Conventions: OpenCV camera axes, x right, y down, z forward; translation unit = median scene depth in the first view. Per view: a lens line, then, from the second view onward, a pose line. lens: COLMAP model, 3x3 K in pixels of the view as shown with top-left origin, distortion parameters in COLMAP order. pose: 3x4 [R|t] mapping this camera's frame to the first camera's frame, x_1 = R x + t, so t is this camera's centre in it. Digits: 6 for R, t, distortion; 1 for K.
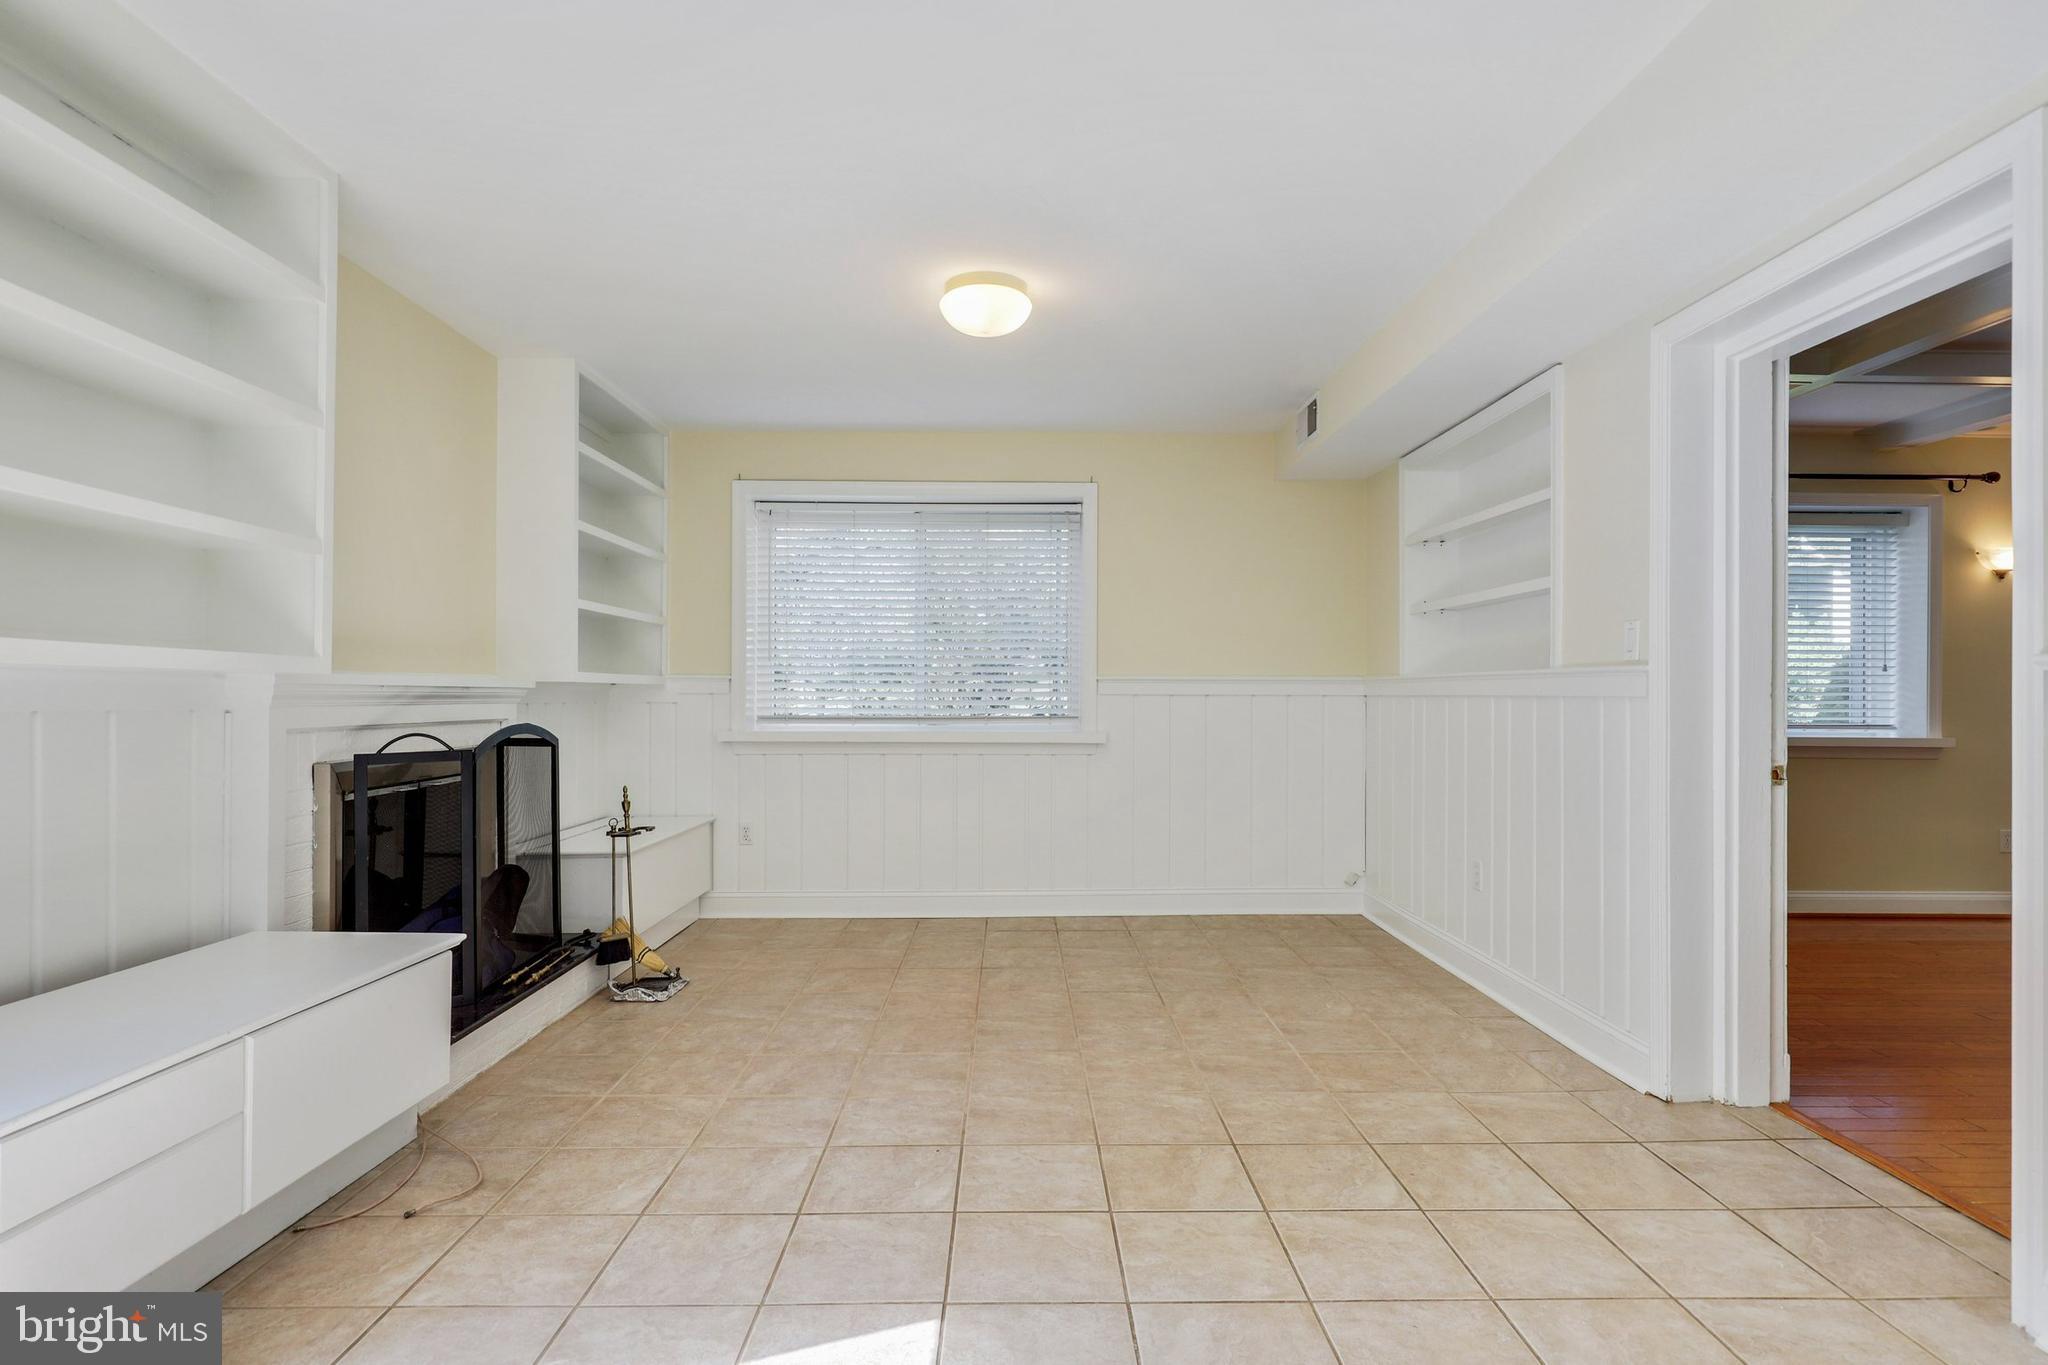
lens RADIAL K [[1078.3, 0, 1017.1], [0, 1078.3, 687.9], [0, 0, 1]] dist [-0.001811, -0.000132]
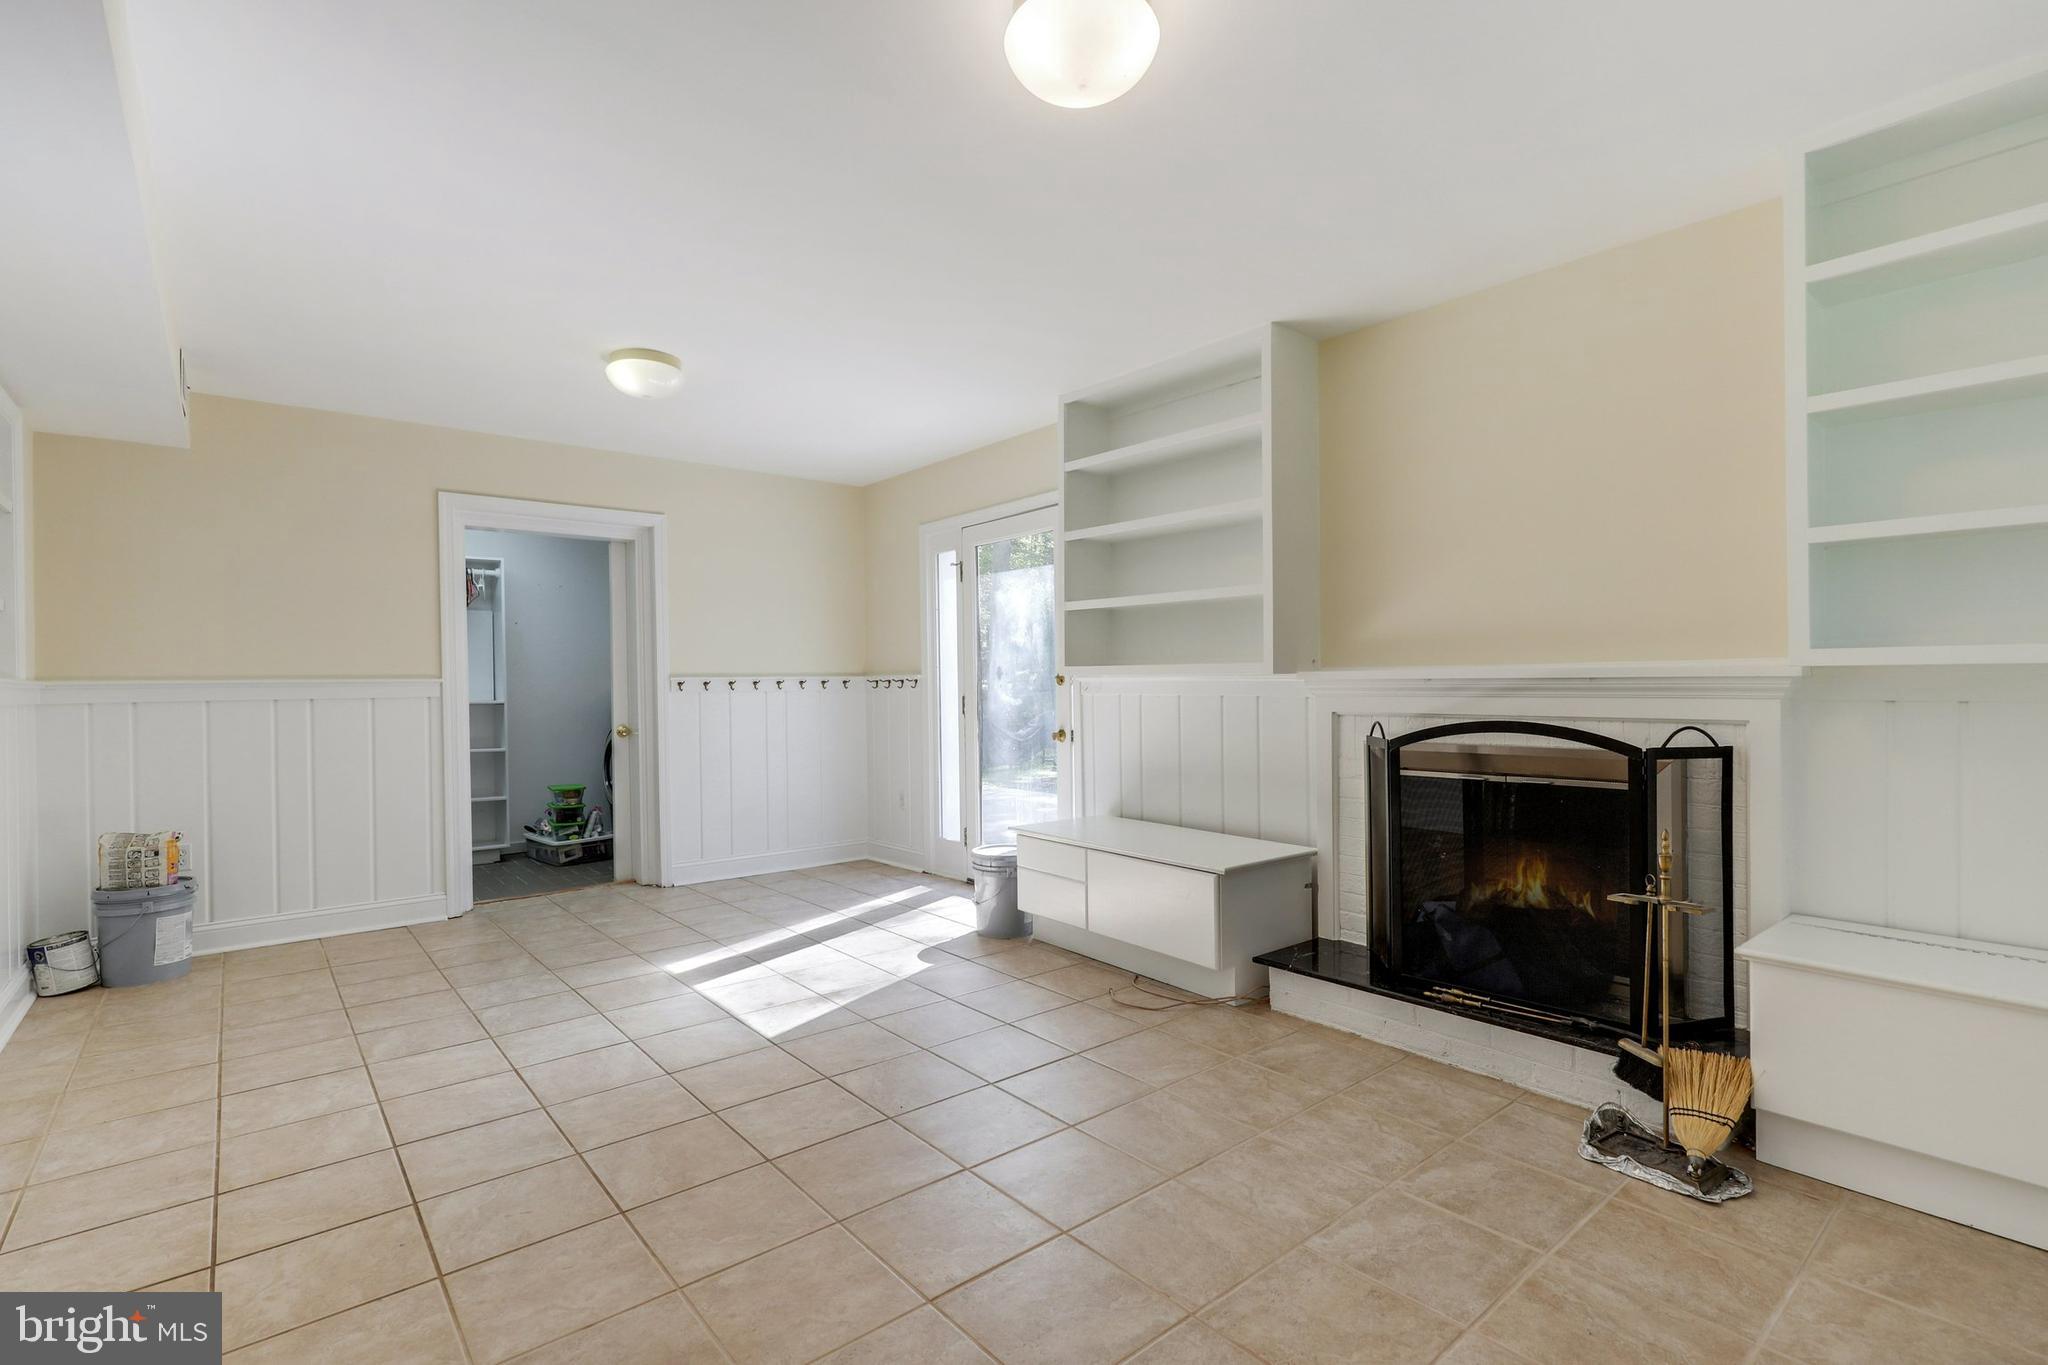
lens RADIAL K [[921.5, 0, 1007.0], [0, 921.5, 688.8], [0, 0, 1]] dist [0.007827, -0.001661]
pose [[-0.775479, 0.009704, -0.631298, 0.442372], [0.012727, 0.999919, -0.000264, 0.004916], [0.631244, -0.008239, -0.775540, 1.842122]]
